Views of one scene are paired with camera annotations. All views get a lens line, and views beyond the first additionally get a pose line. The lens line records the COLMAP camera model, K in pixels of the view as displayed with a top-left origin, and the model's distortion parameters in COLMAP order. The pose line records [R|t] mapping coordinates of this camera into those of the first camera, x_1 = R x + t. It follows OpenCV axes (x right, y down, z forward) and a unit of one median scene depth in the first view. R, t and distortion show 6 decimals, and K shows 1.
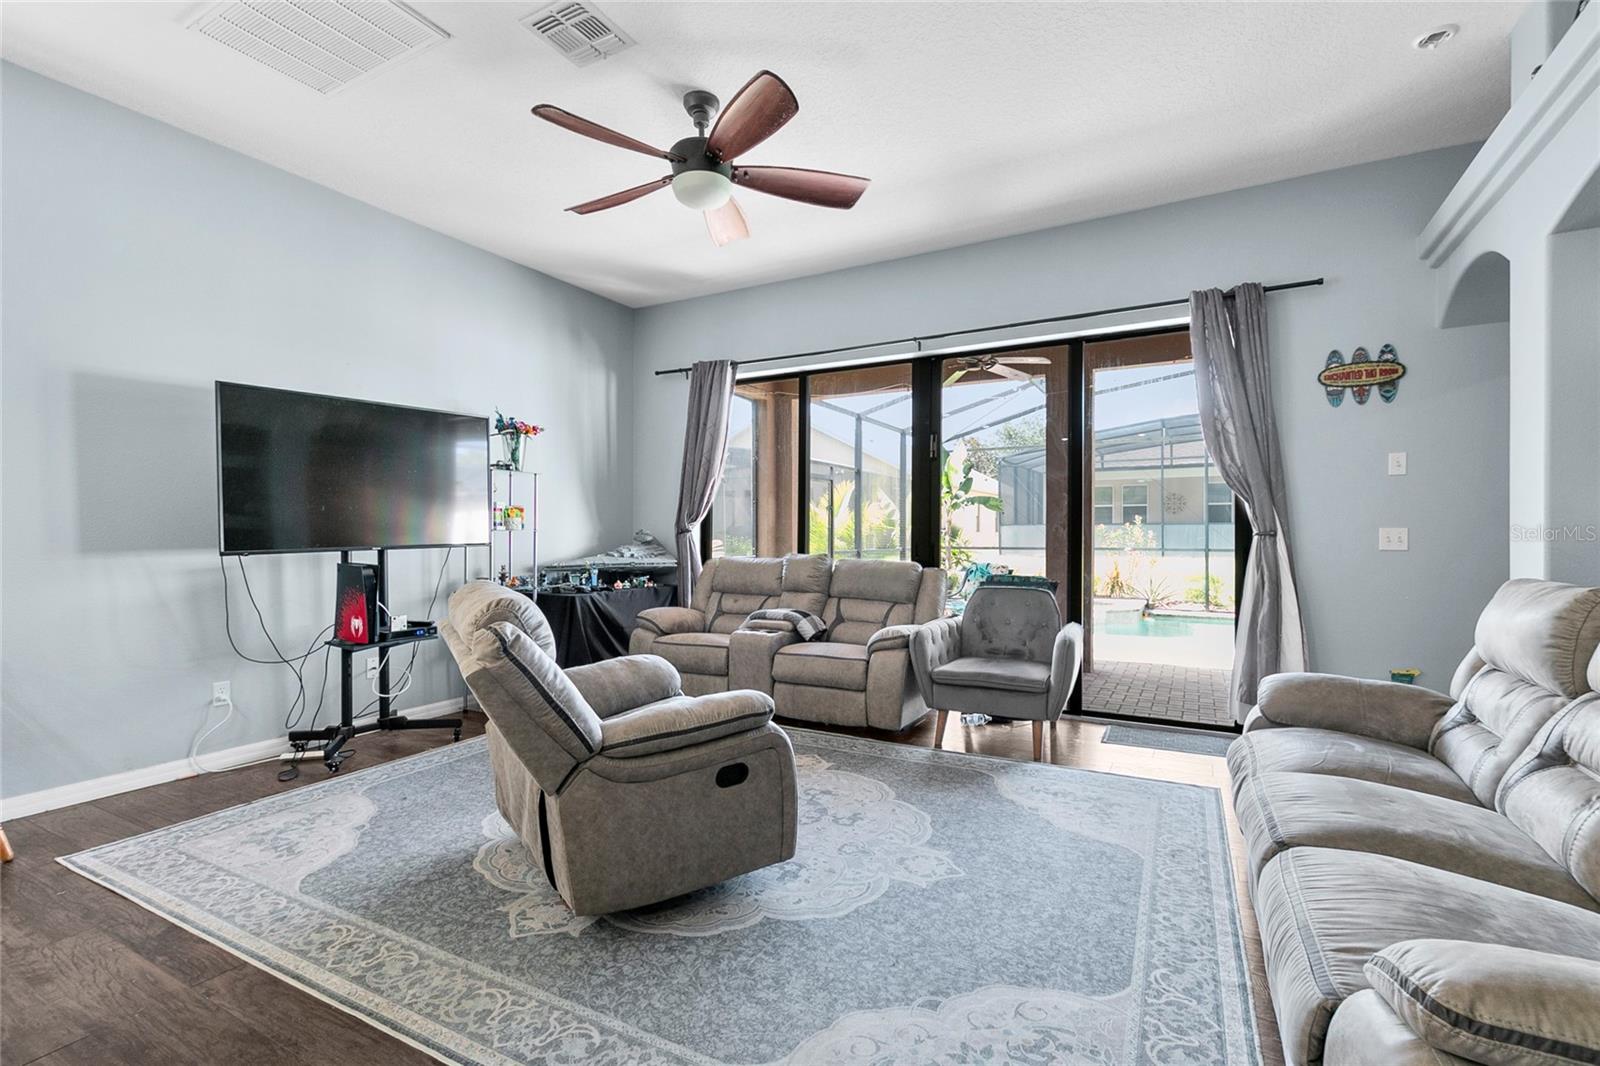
lens RADIAL K [[726.3, 0, 766.4], [0, 726.3, 510.9], [0, 0, 1]] dist [0.004292, -0.003899]
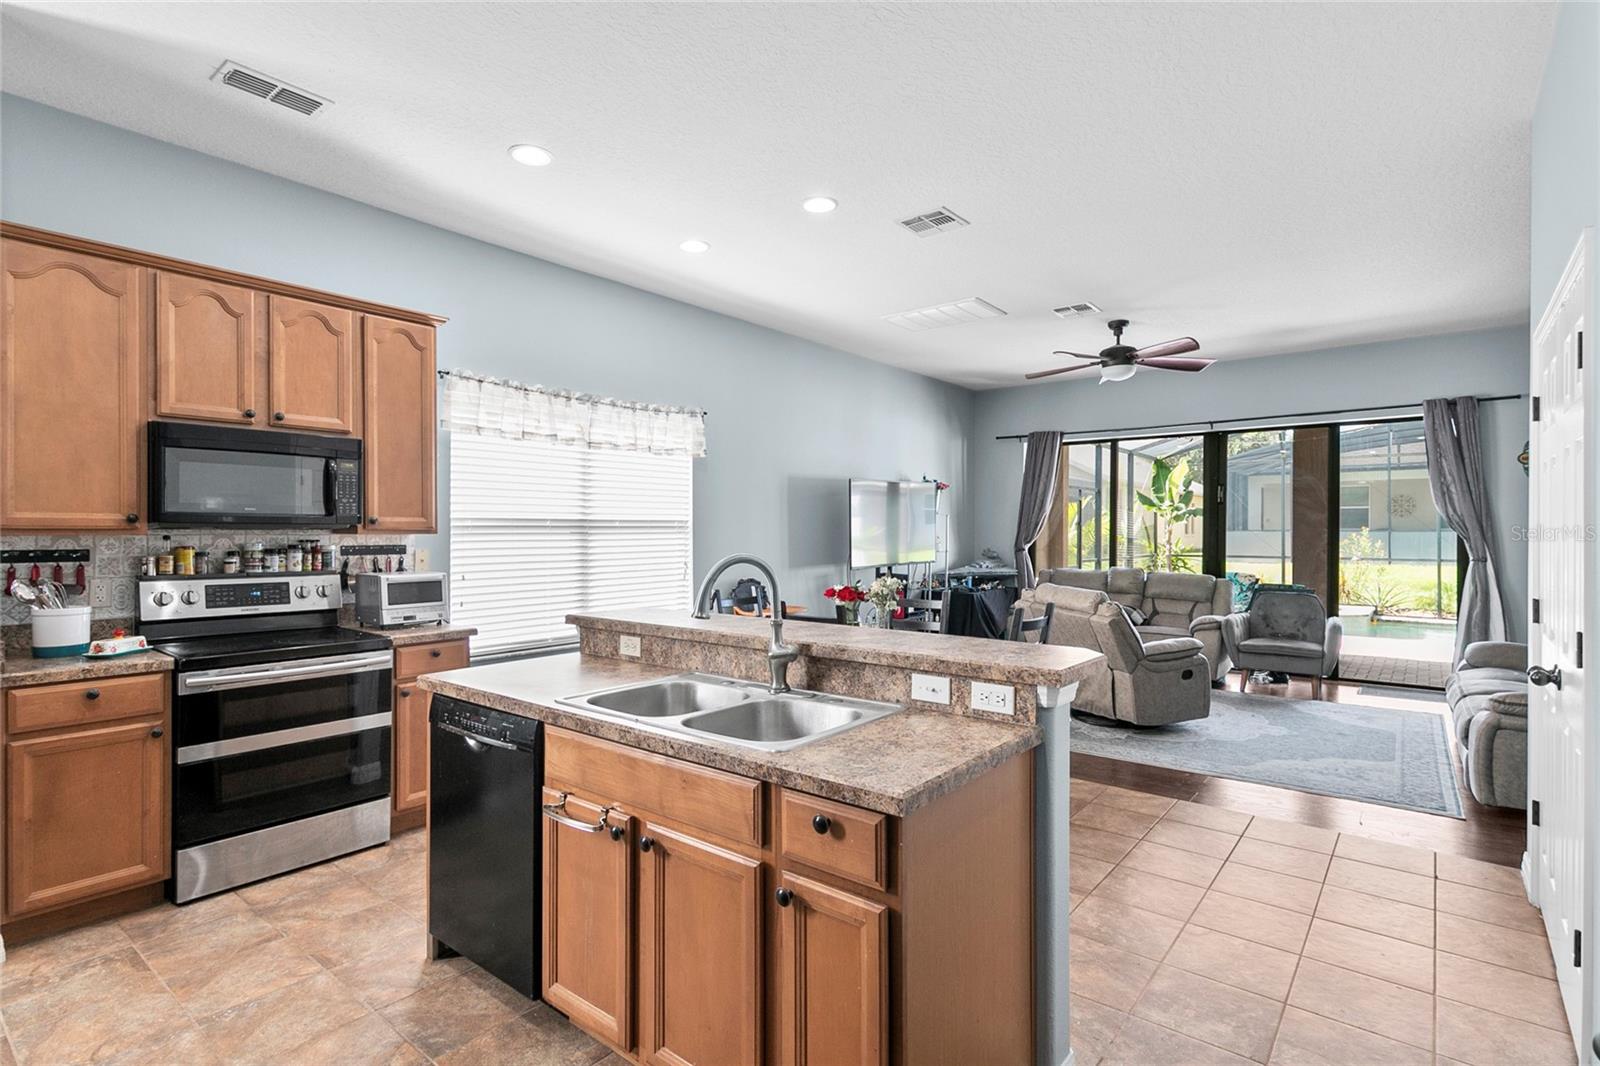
lens RADIAL K [[726.3, 0, 793.4], [0, 726.3, 514.2], [0, 0, 1]] dist [0.004292, -0.003899]
pose [[0.983106, -0.002120, -0.183026, -0.386477], [0.003044, 0.999984, 0.004770, -0.066603], [0.183013, -0.005246, 0.983097, -0.656959]]
